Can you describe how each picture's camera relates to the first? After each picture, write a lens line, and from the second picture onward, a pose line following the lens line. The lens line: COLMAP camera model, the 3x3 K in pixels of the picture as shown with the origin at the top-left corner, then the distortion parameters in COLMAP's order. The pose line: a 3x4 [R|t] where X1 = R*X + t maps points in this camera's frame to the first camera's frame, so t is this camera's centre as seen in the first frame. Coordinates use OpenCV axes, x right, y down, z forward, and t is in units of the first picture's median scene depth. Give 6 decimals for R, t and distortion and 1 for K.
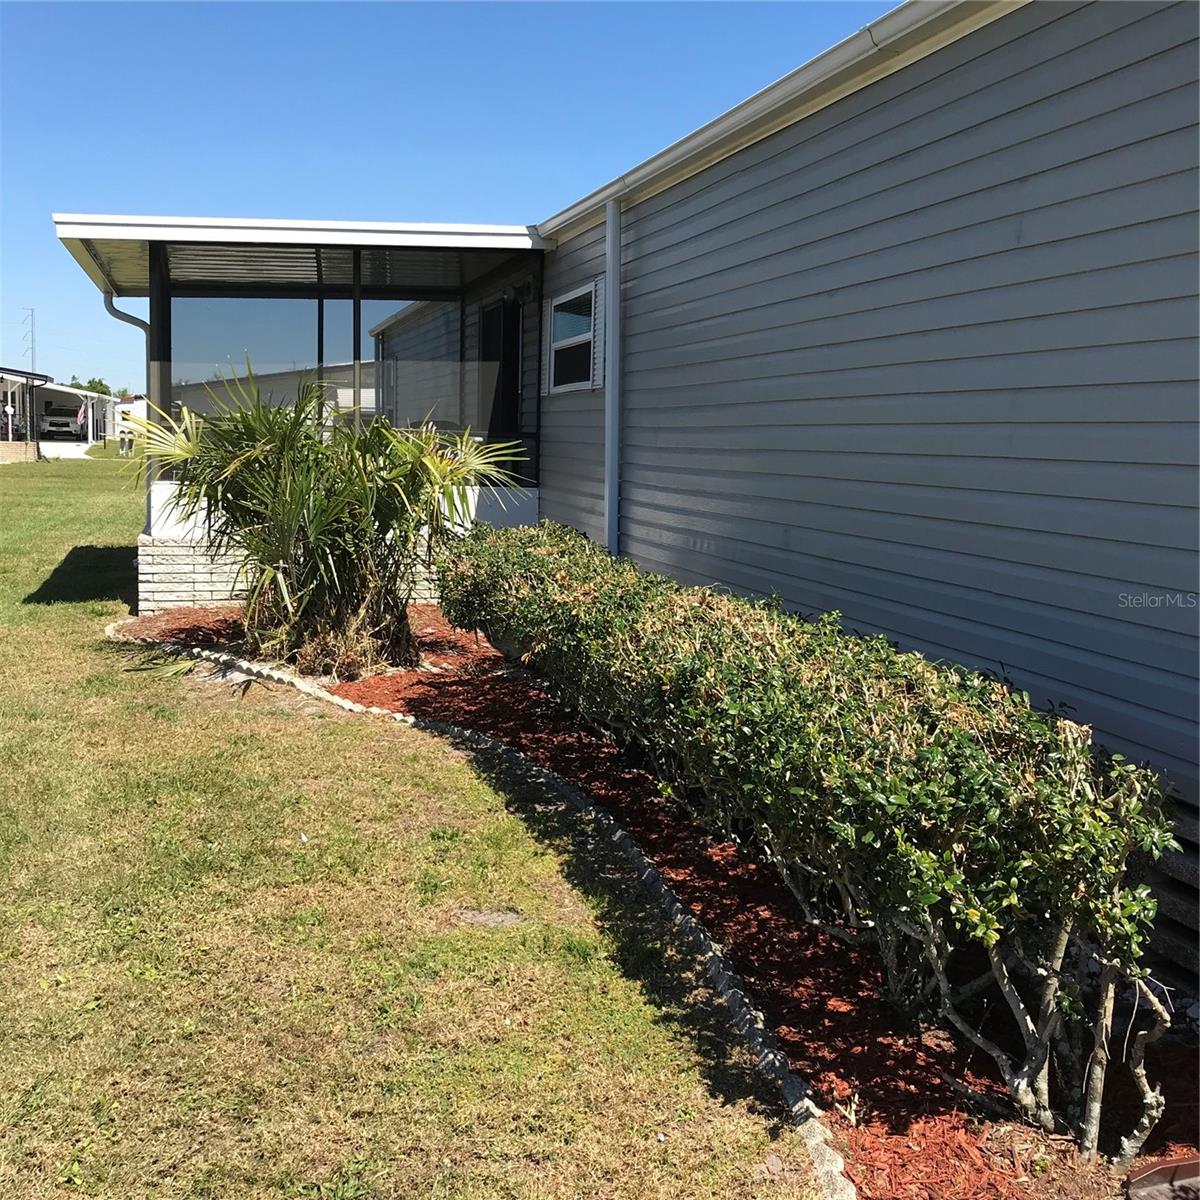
lens RADIAL K [[1320.1, 0, 600.0], [0, 1320.1, 600.0], [0, 0, 1]] dist [0.163729, -0.481358]
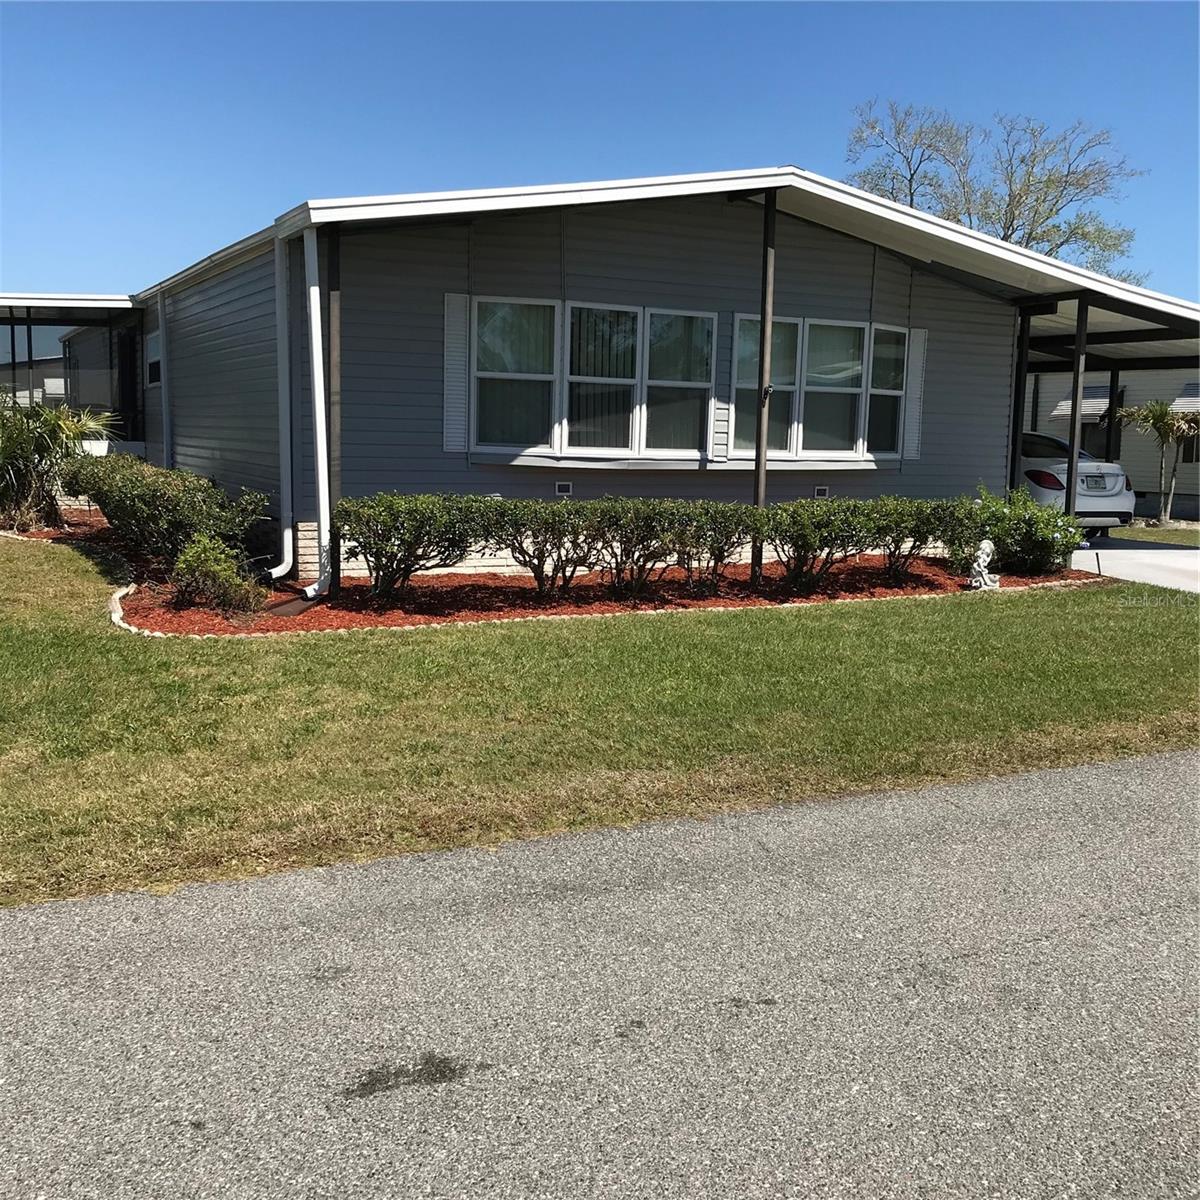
lens RADIAL K [[1320.1, 0, 600.0], [0, 1320.1, 600.0], [0, 0, 1]] dist [0.163729, -0.481358]
pose [[0.983150, -0.027147, 0.180775, 0.264948], [0.025333, 0.999603, 0.012341, 0.141087], [-0.181039, -0.007554, 0.983447, -1.016313]]
